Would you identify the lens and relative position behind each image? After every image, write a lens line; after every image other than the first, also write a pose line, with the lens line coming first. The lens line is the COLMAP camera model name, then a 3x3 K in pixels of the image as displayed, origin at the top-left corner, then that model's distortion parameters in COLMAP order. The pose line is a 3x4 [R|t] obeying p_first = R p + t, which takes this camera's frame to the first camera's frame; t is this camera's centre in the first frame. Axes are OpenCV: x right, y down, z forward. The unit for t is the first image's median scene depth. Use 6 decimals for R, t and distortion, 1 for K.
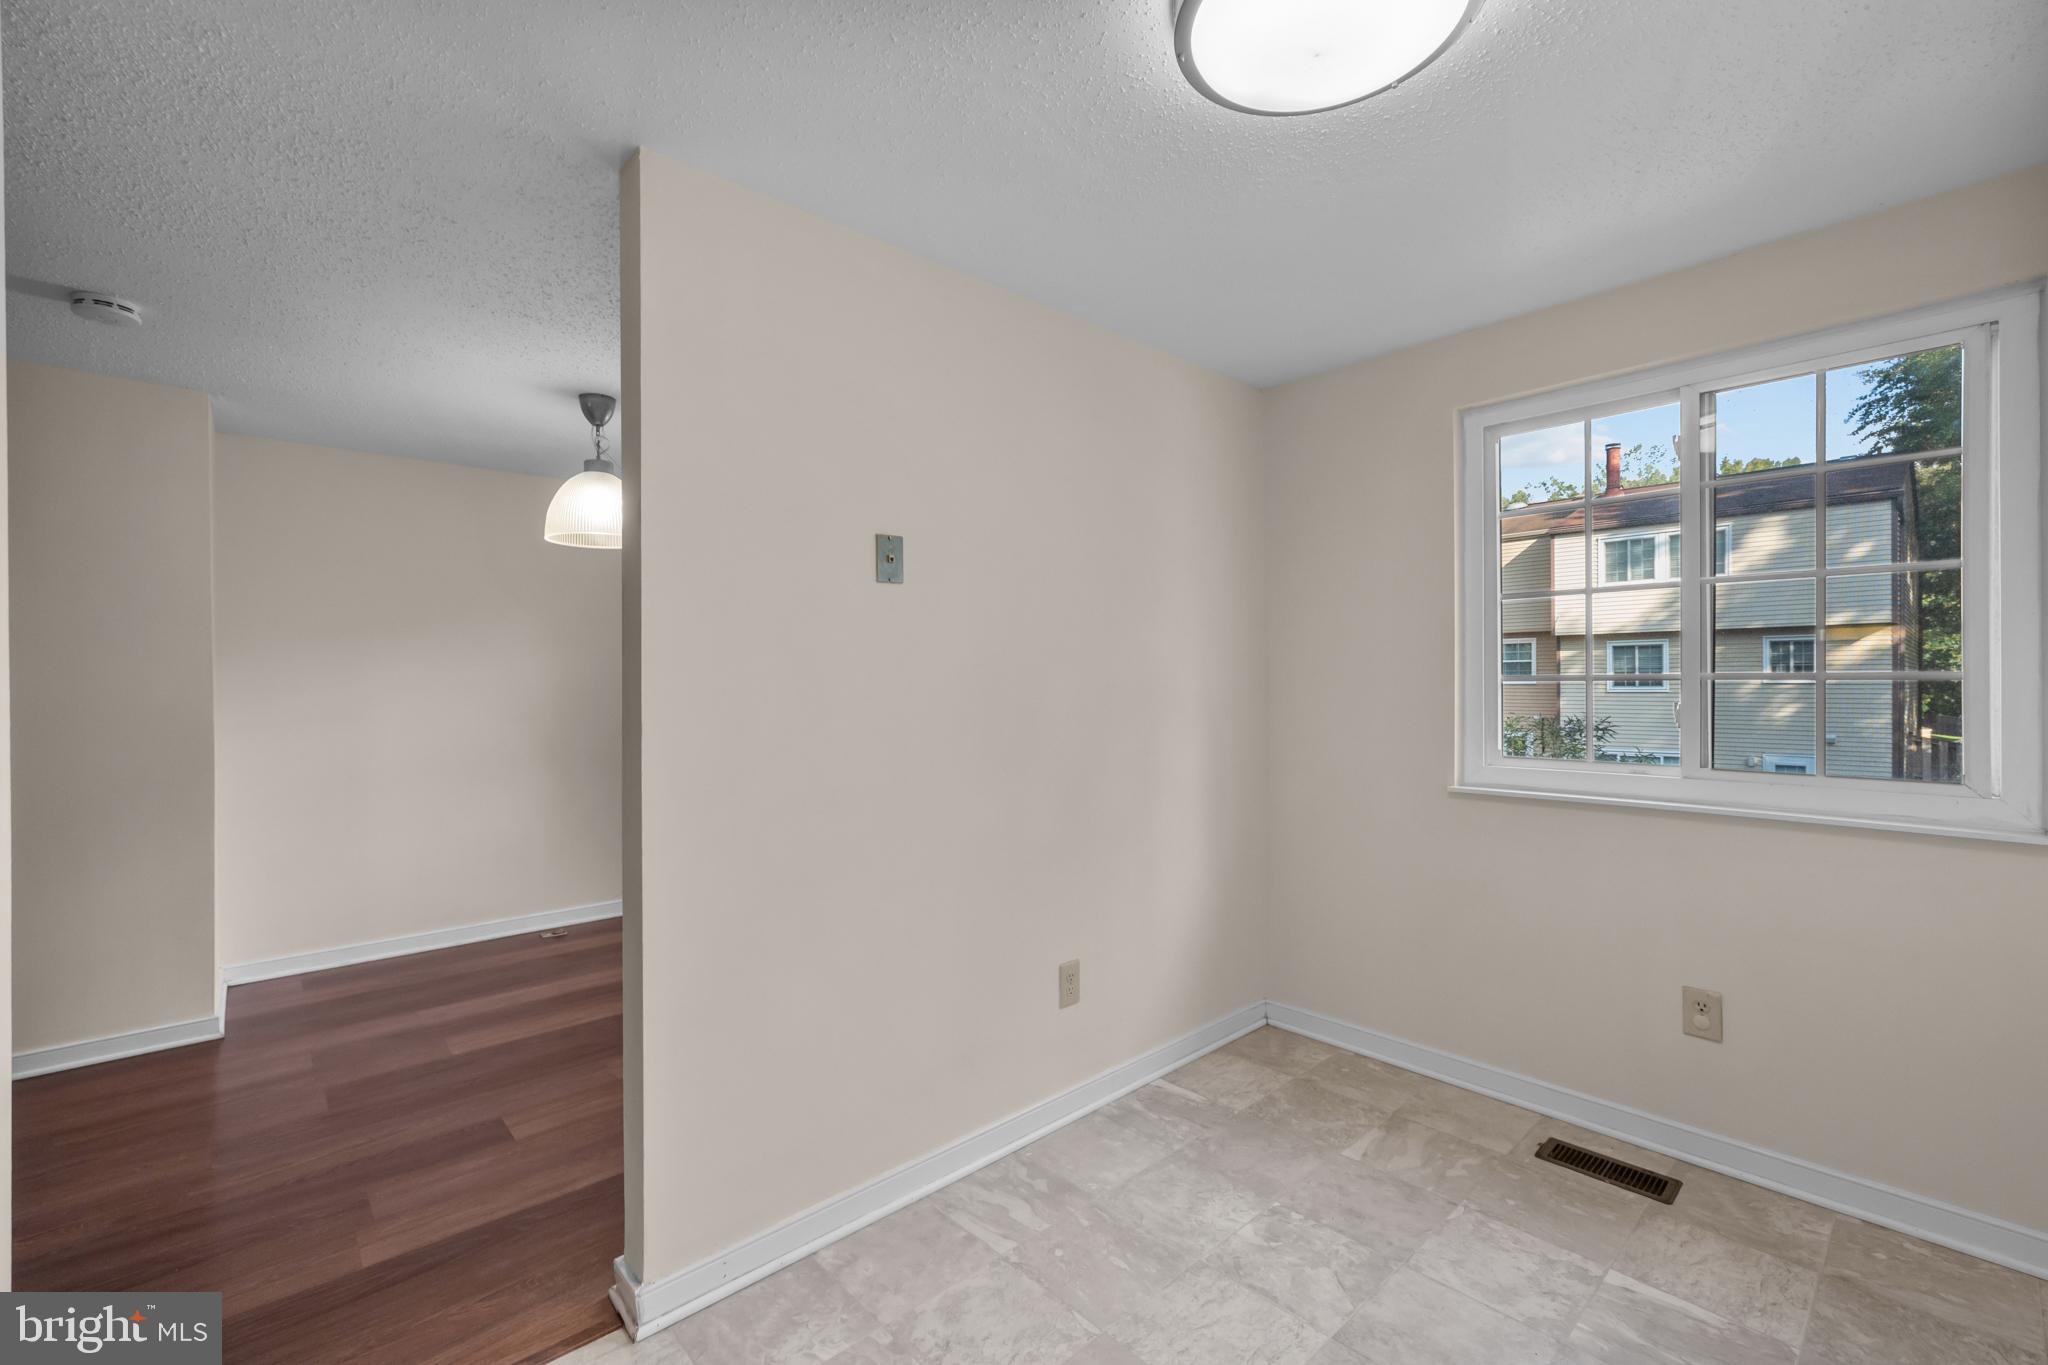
lens RADIAL K [[874.7, 0, 1016.5], [0, 874.7, 678.5], [0, 0, 1]] dist [0.001079, 0.000564]
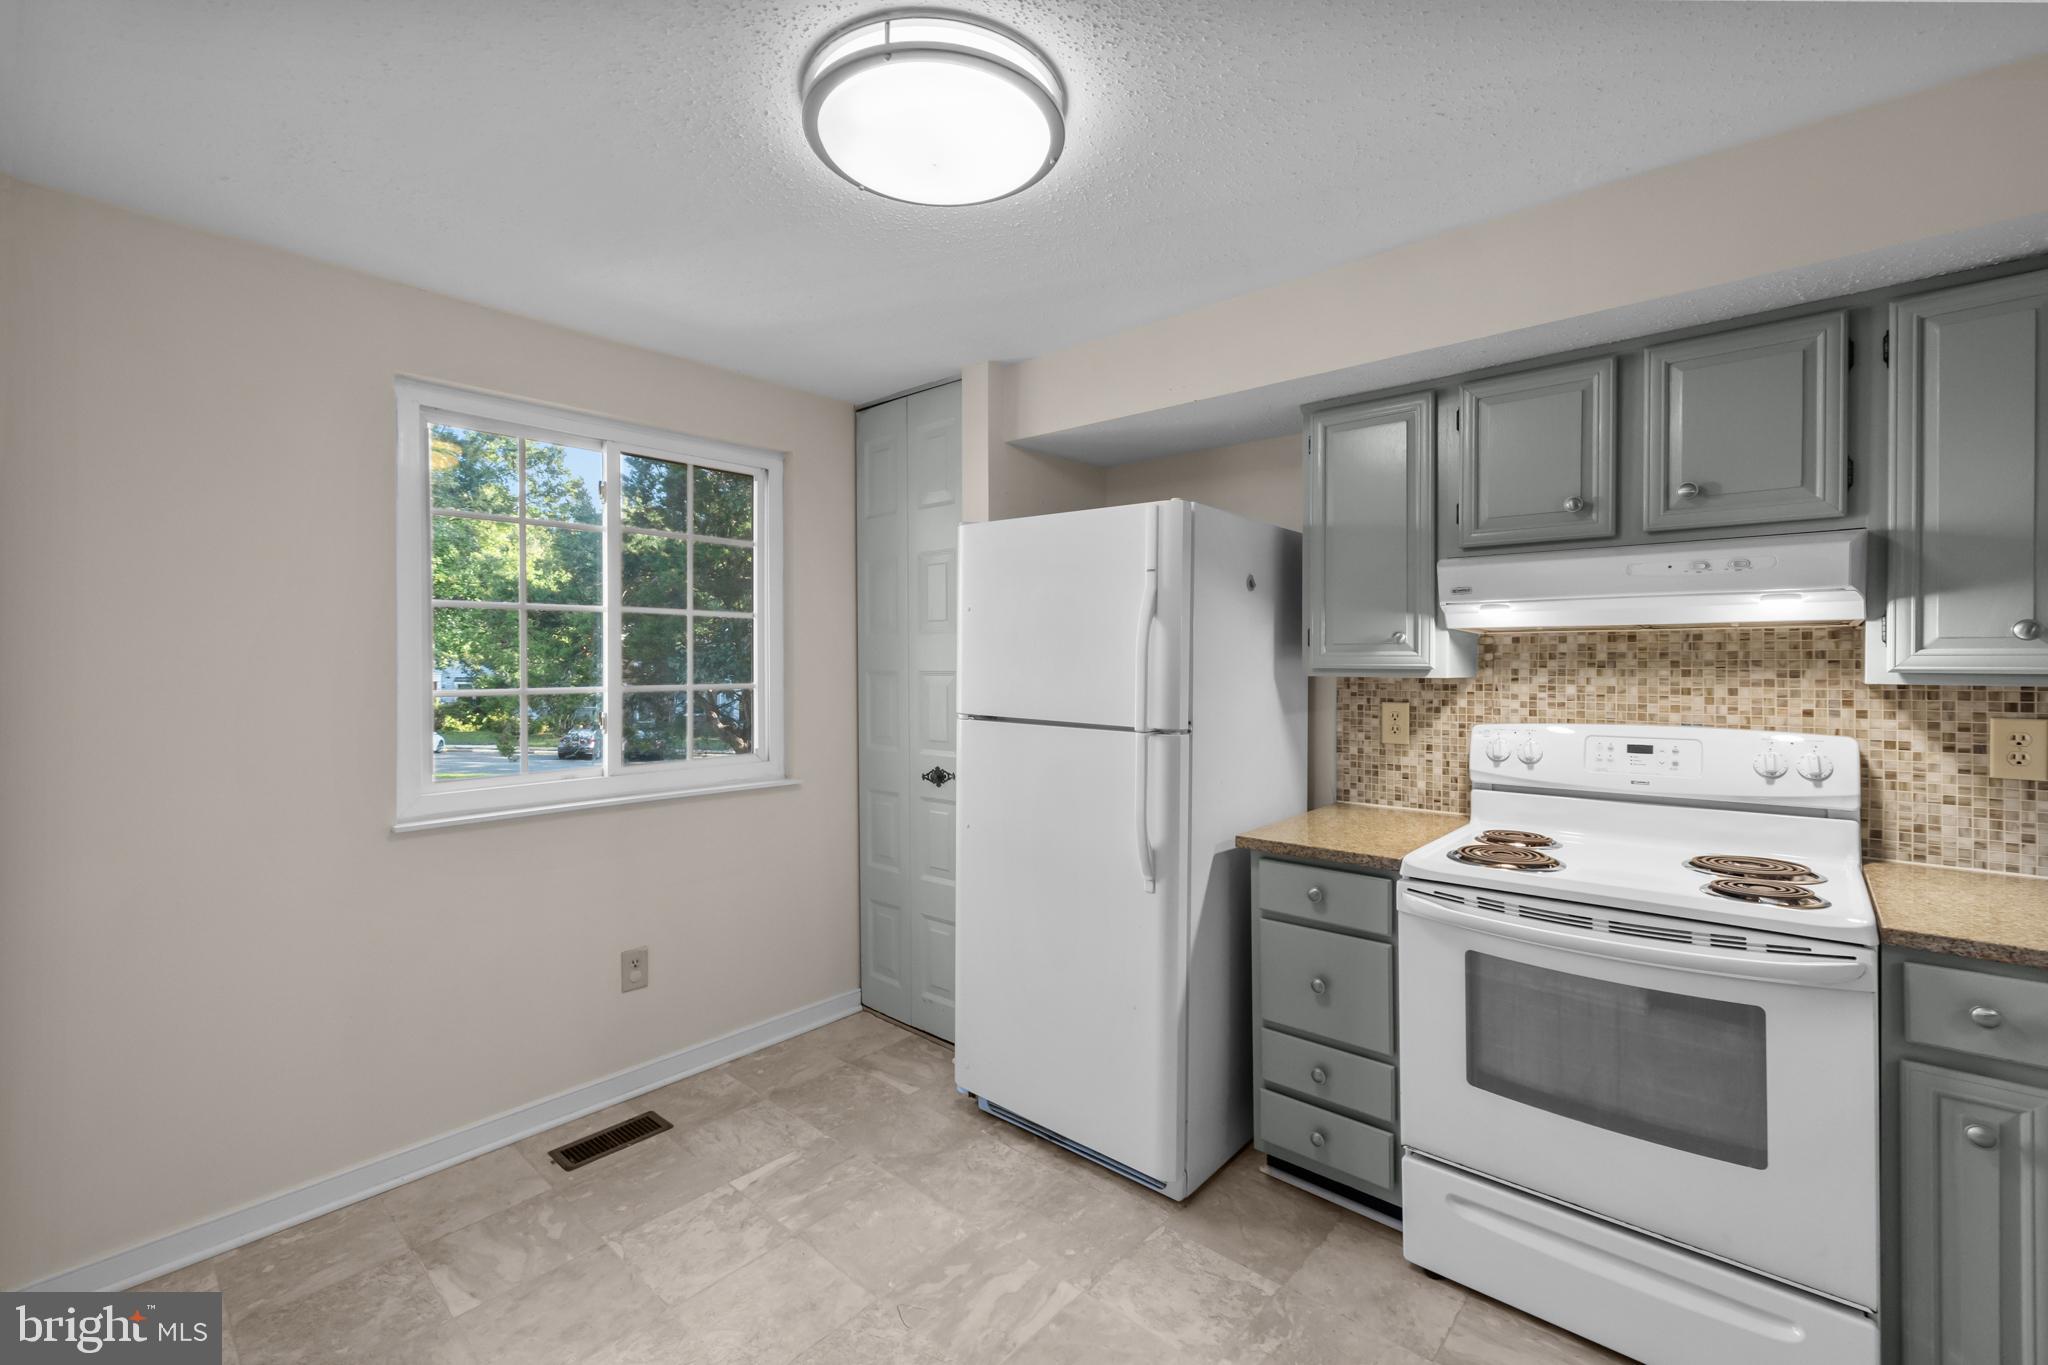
lens RADIAL K [[874.7, 0, 1032.4], [0, 874.7, 663.2], [0, 0, 1]] dist [0.001079, 0.000564]
pose [[-0.119896, -0.000943, 0.992786, -0.514506], [-0.000704, 0.999999, 0.000865, -0.042782], [-0.992786, -0.000595, -0.119897, 0.649488]]
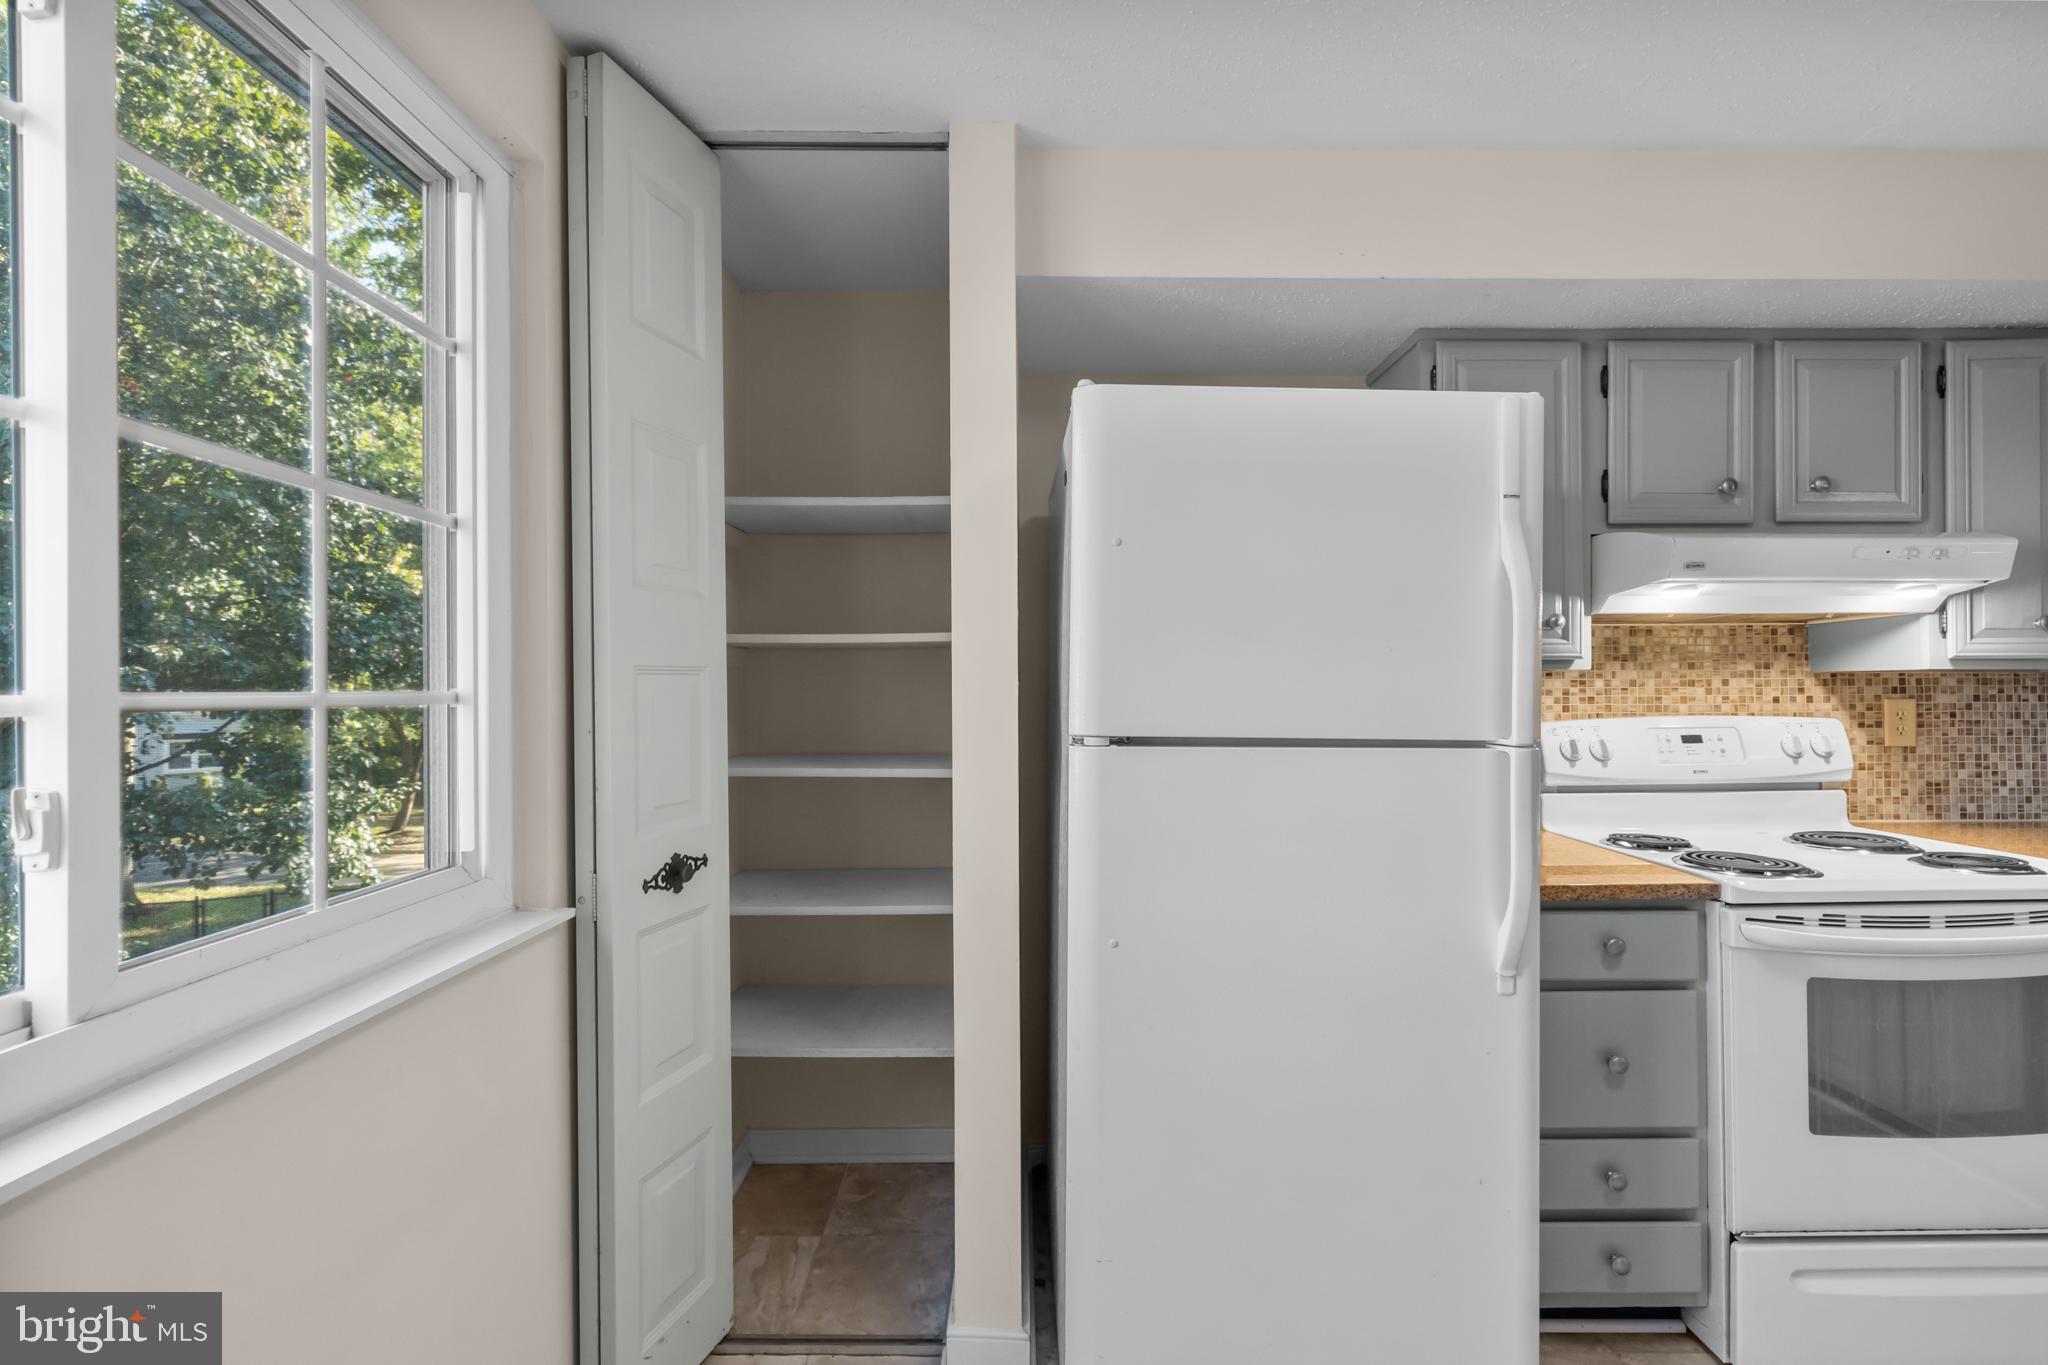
lens RADIAL K [[874.7, 0, 1041.6], [0, 874.7, 682.1], [0, 0, 1]] dist [0.001079, 0.000564]
pose [[-0.749819, 0.006103, 0.661615, 0.717997], [0.004524, 0.999981, -0.004096, 0.007449], [-0.661628, -0.000078, -0.749833, 1.355773]]
